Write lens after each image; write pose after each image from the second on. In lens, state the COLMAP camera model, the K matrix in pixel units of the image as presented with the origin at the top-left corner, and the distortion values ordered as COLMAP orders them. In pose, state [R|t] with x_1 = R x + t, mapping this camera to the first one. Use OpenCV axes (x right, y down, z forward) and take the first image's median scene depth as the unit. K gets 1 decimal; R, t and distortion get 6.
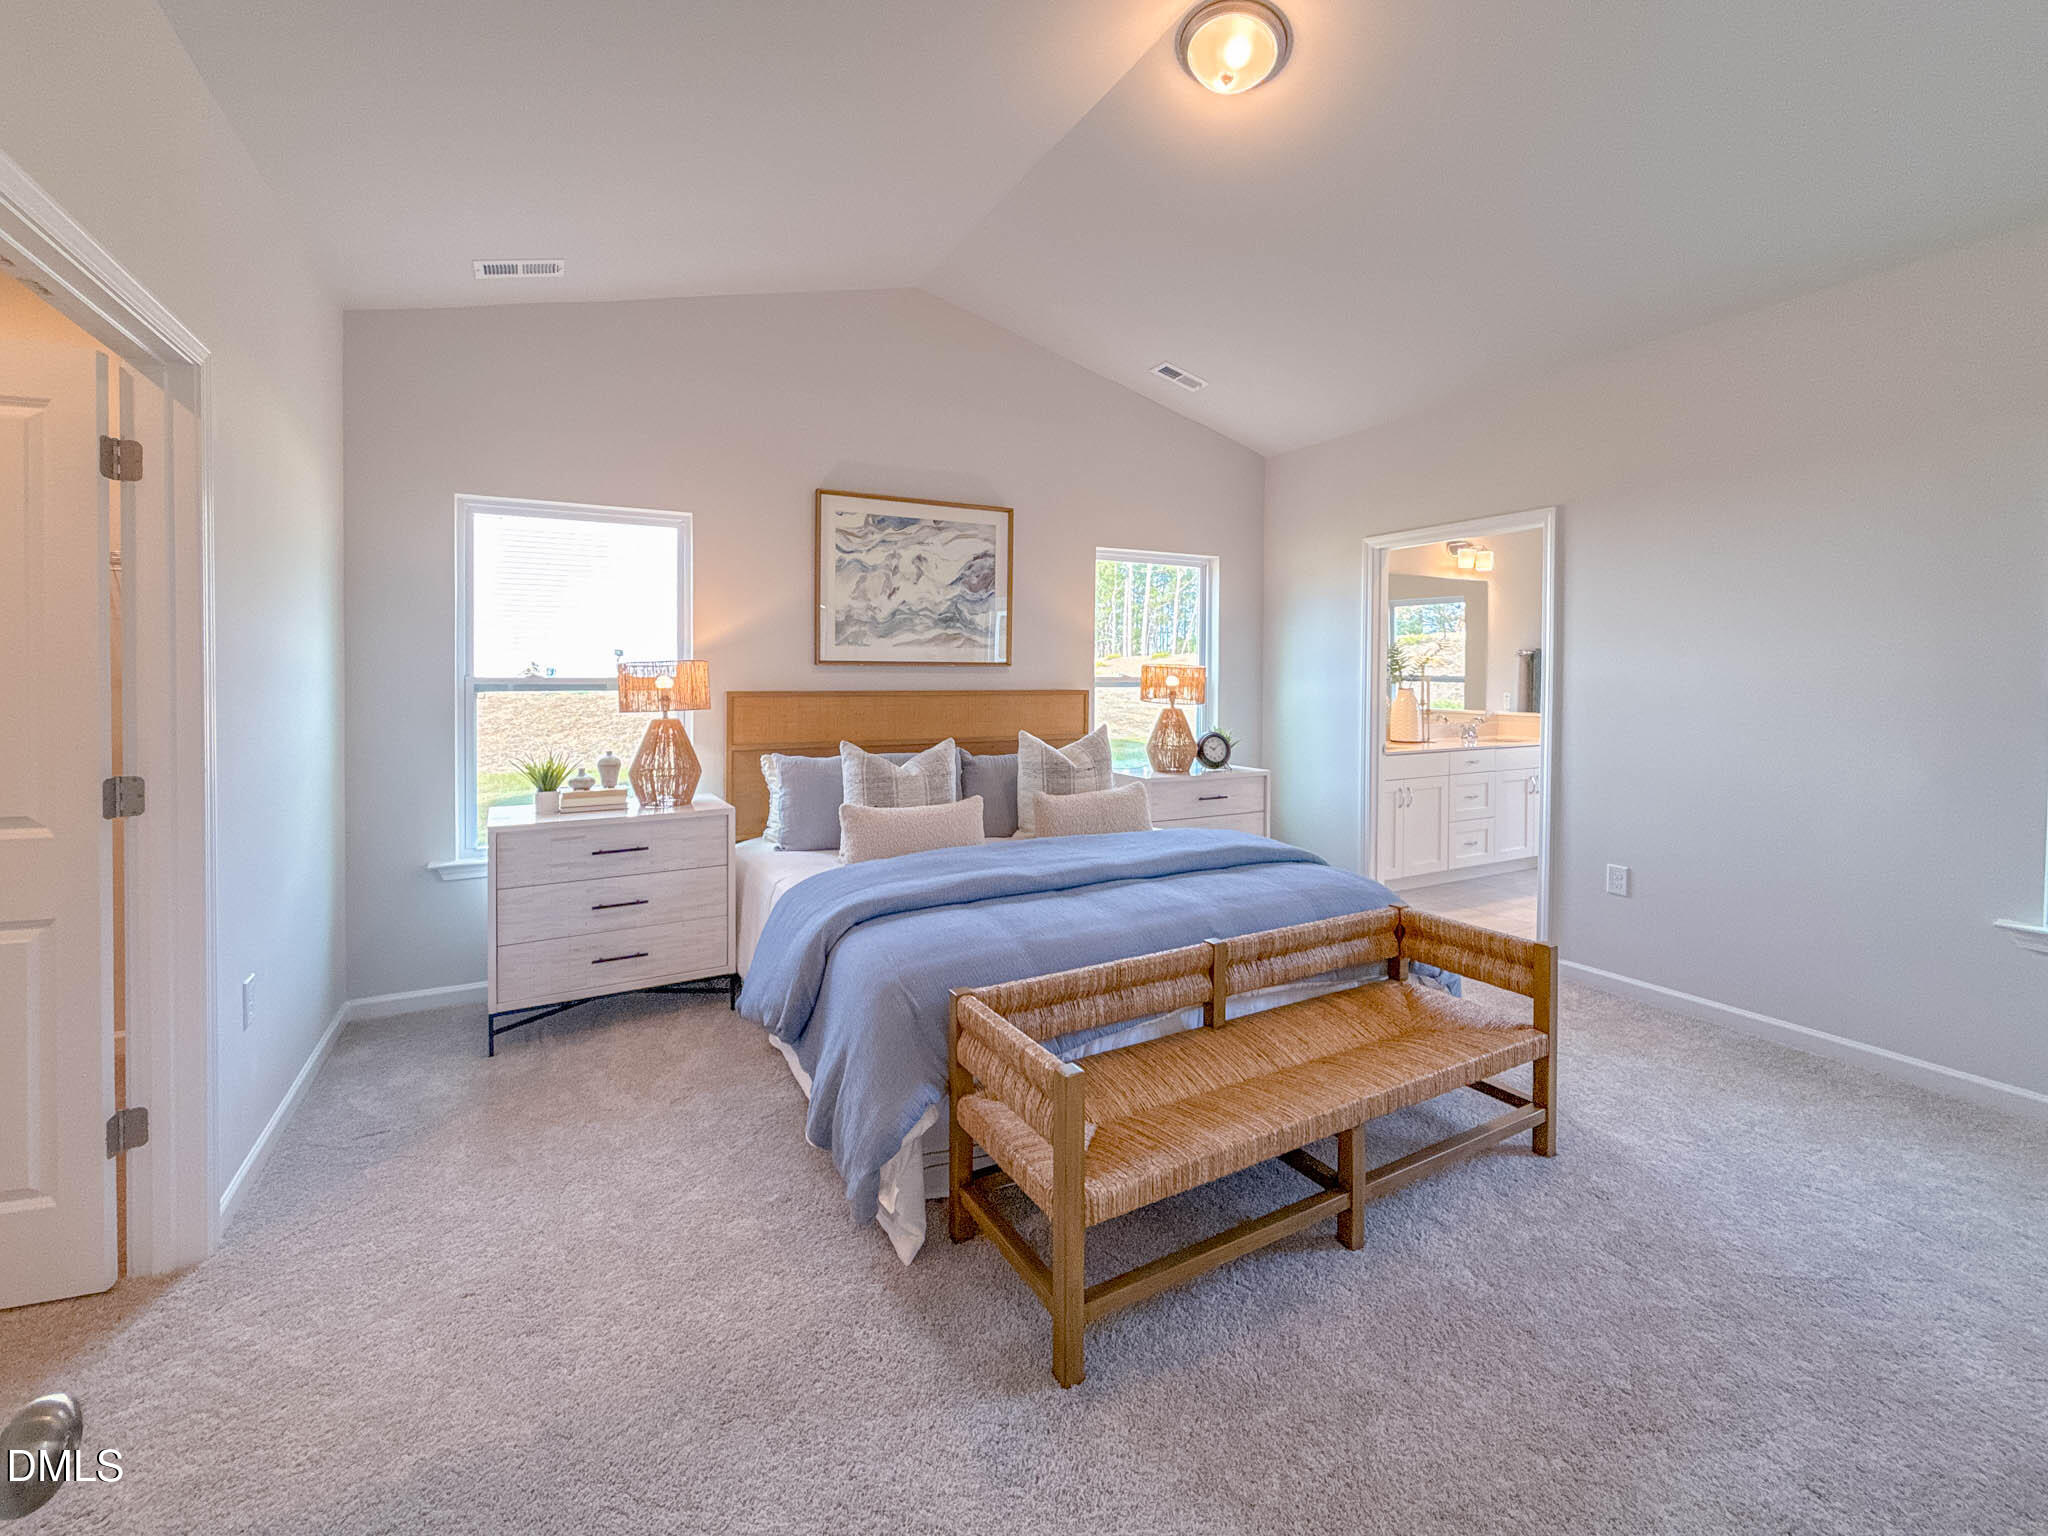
lens RADIAL K [[854.9, 0, 1022.9], [0, 854.9, 681.7], [0, 0, 1]] dist [0.001228, -0.000150]
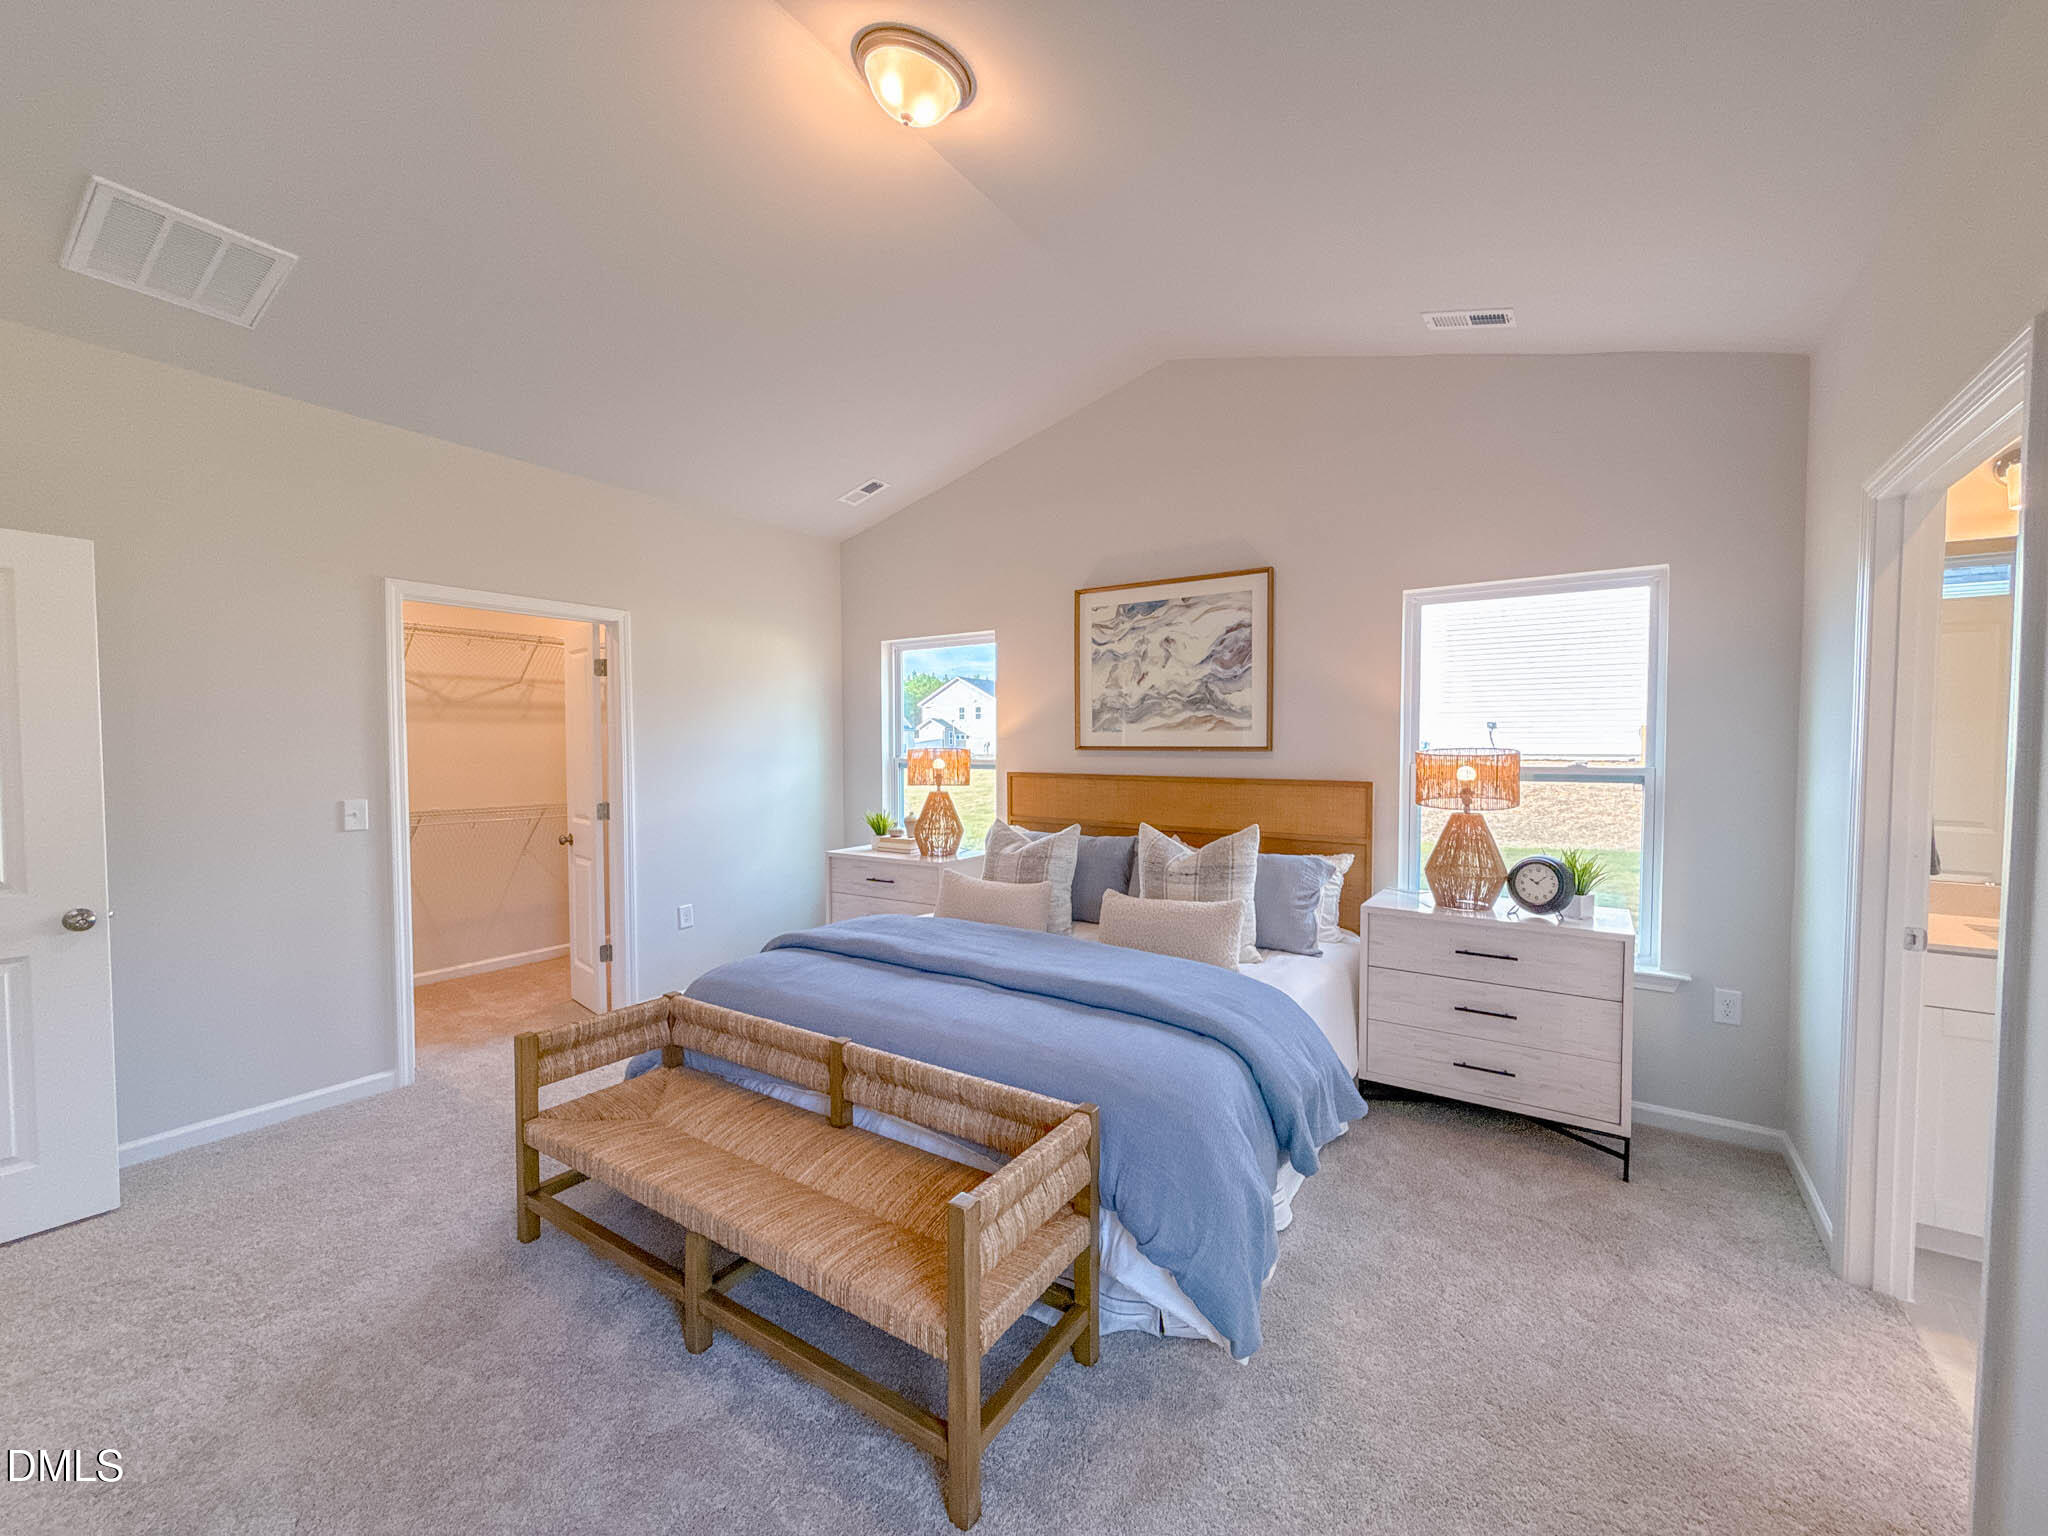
lens RADIAL K [[831.4, 0, 1024.0], [0, 831.4, 768.0], [0, 0, 1]] dist [-0.035651, -0.000041]
pose [[0.463025, 0.021291, -0.886089, 0.648642], [-0.009017, 0.999773, 0.019310, -0.015825], [0.886299, -0.000951, 0.463112, 0.420768]]
